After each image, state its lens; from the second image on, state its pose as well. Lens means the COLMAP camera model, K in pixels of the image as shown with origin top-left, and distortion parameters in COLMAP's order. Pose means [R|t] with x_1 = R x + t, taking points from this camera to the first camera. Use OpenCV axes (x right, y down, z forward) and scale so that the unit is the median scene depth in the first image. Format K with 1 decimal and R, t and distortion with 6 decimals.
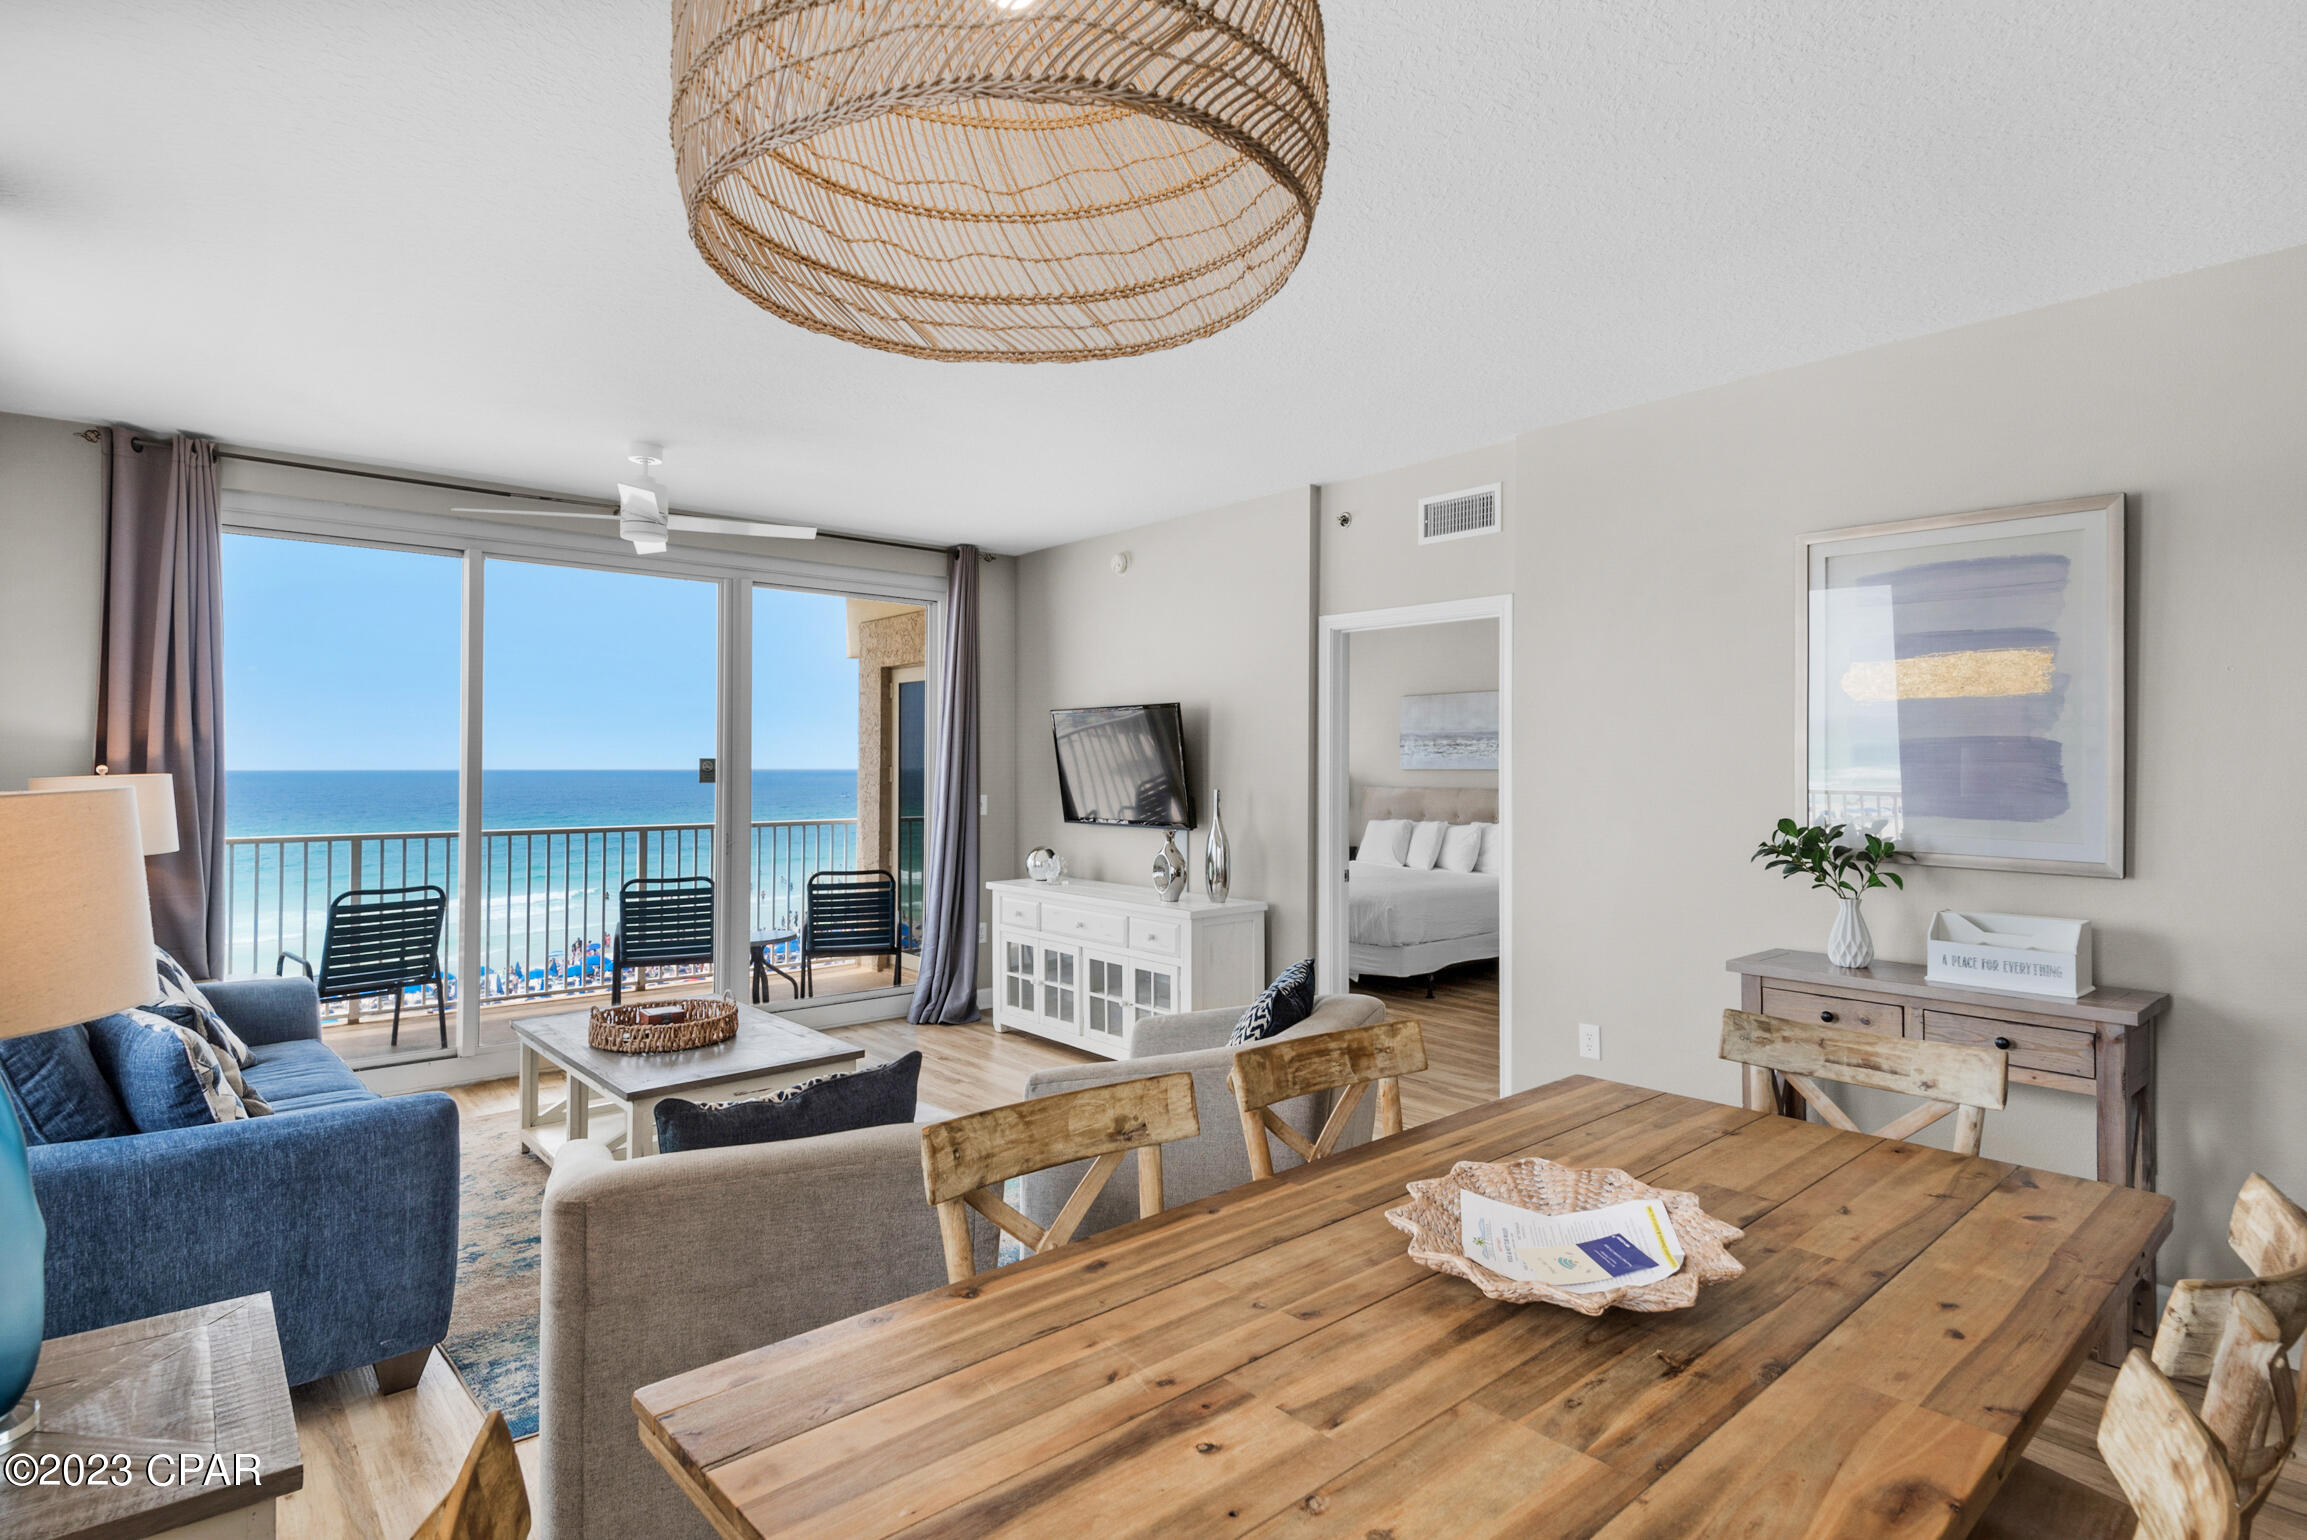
lens RADIAL K [[1168.6, 0, 1160.8], [0, 1168.6, 760.3], [0, 0, 1]] dist [0.000428, -0.001214]
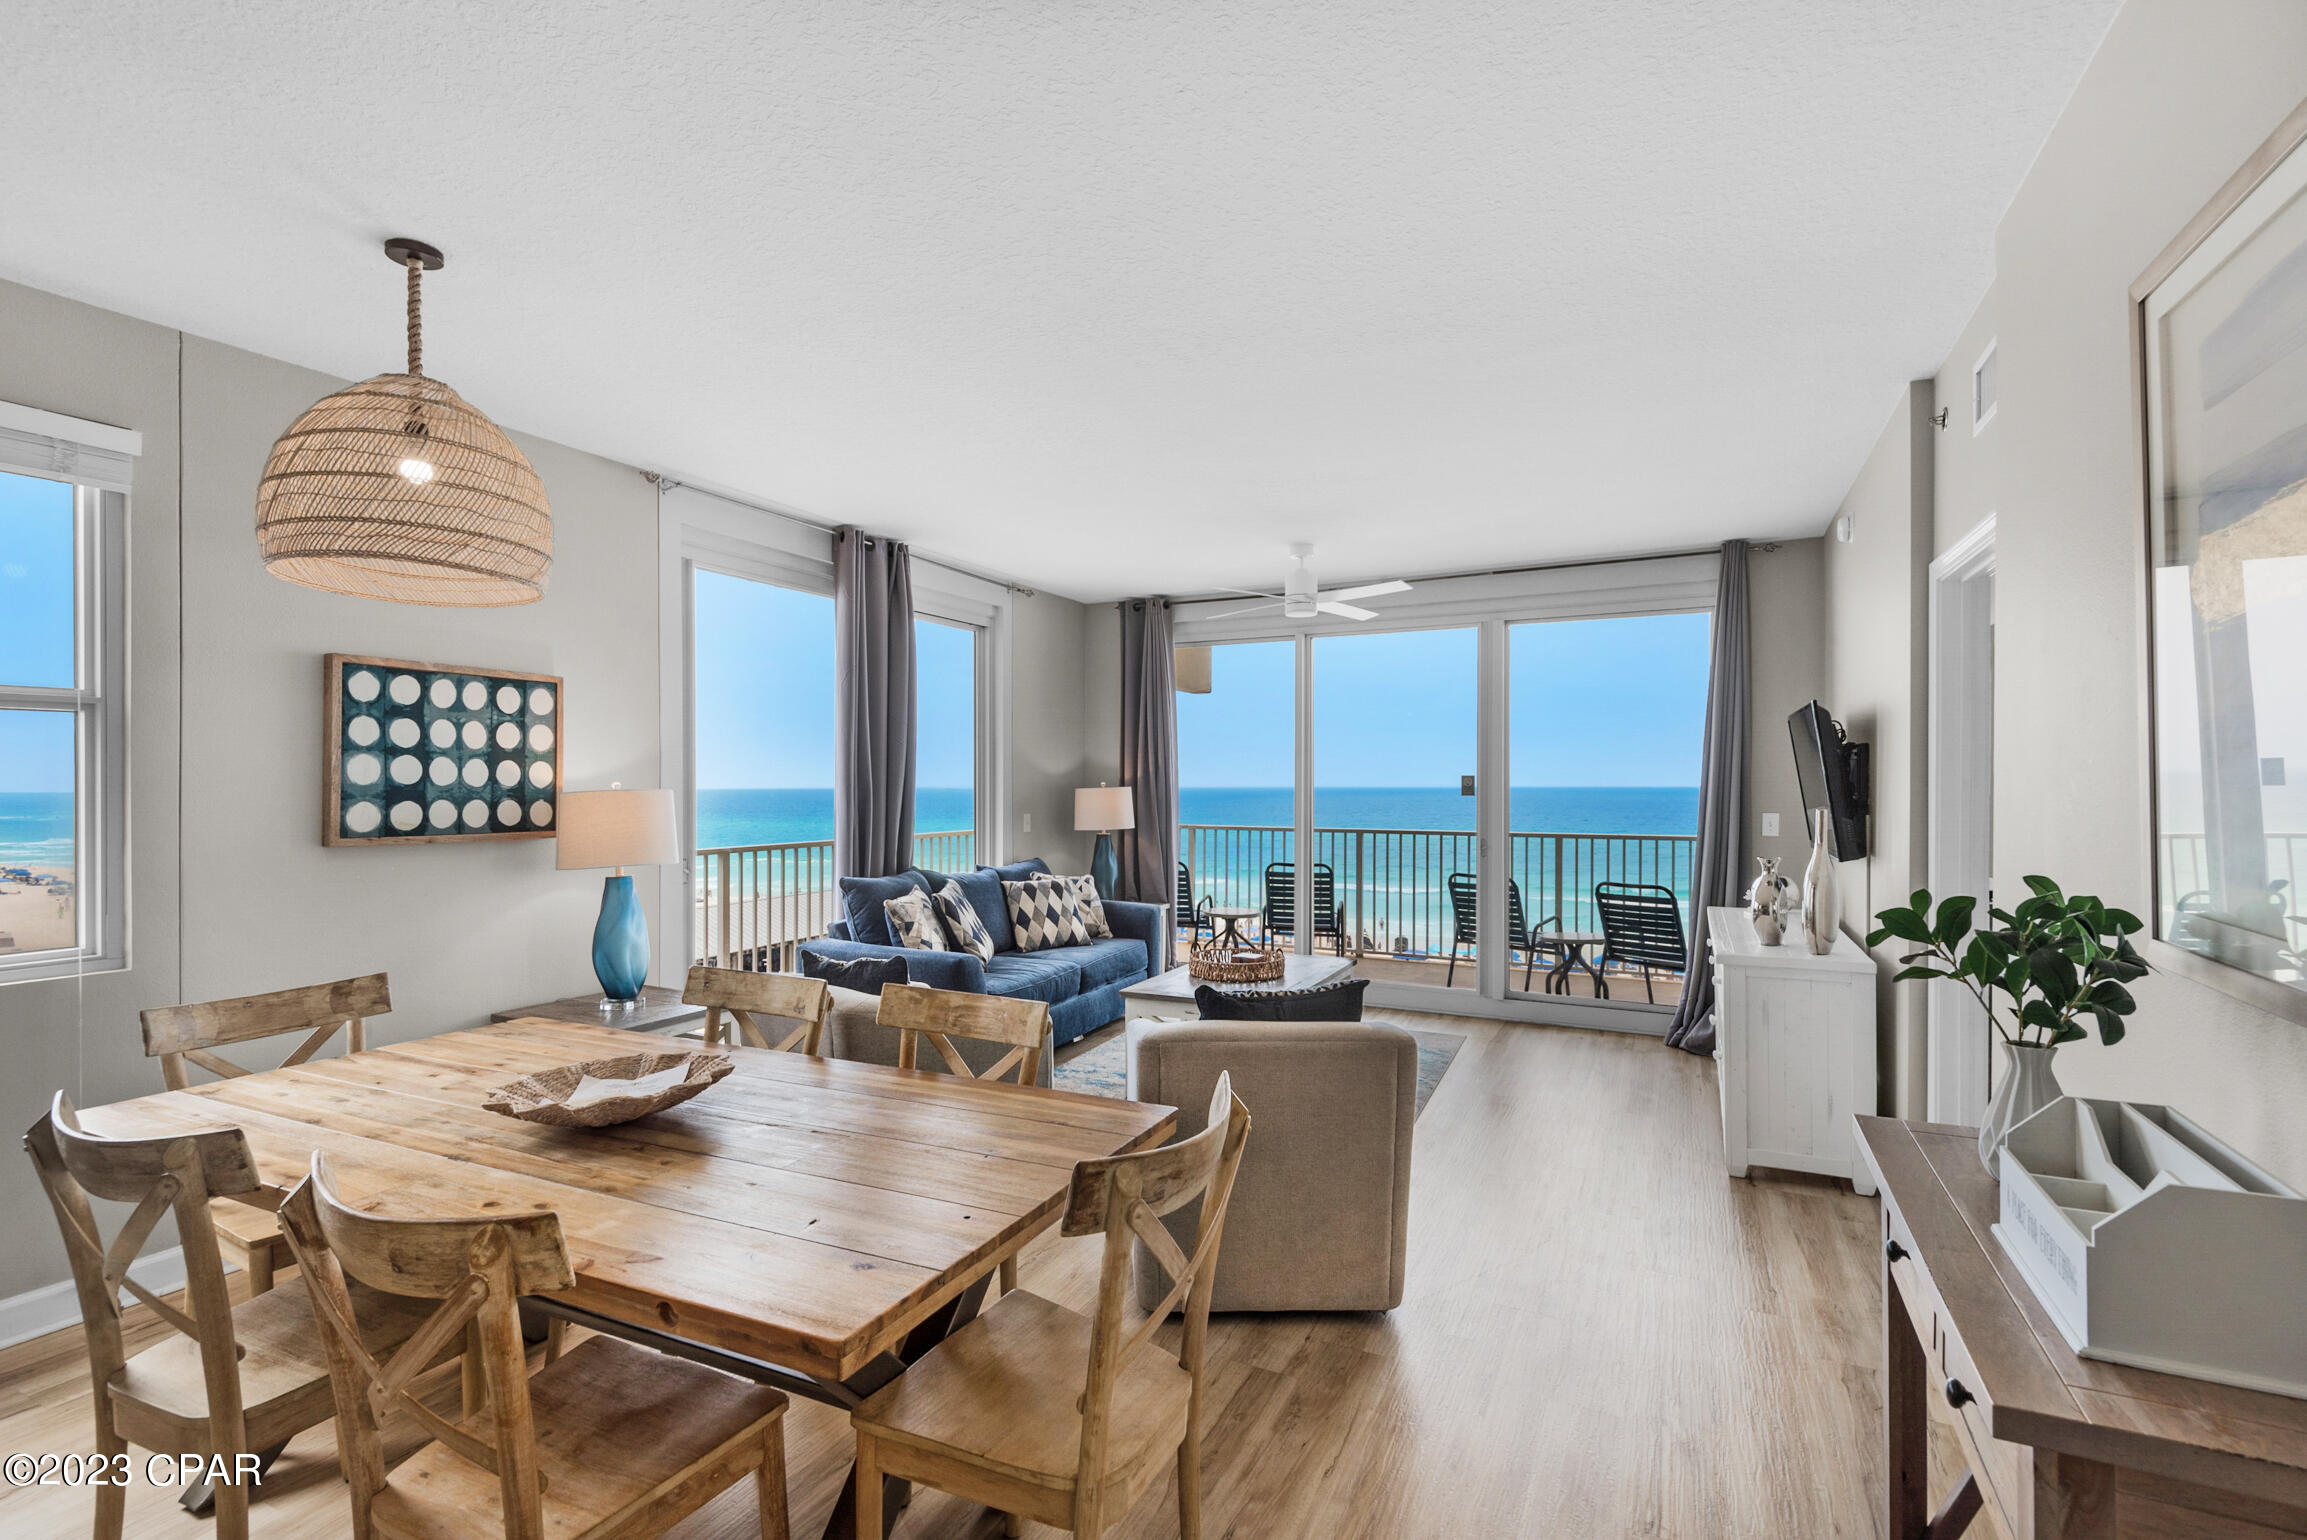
lens RADIAL K [[1059.8, 0, 1154.2], [0, 1059.8, 782.8], [0, 0, 1]] dist [0.004398, -0.000666]
pose [[0.374949, -0.004952, -0.927032, 0.513807], [0.008654, 0.999961, -0.001841, 0.005031], [0.927005, -0.007333, 0.374977, 0.307064]]
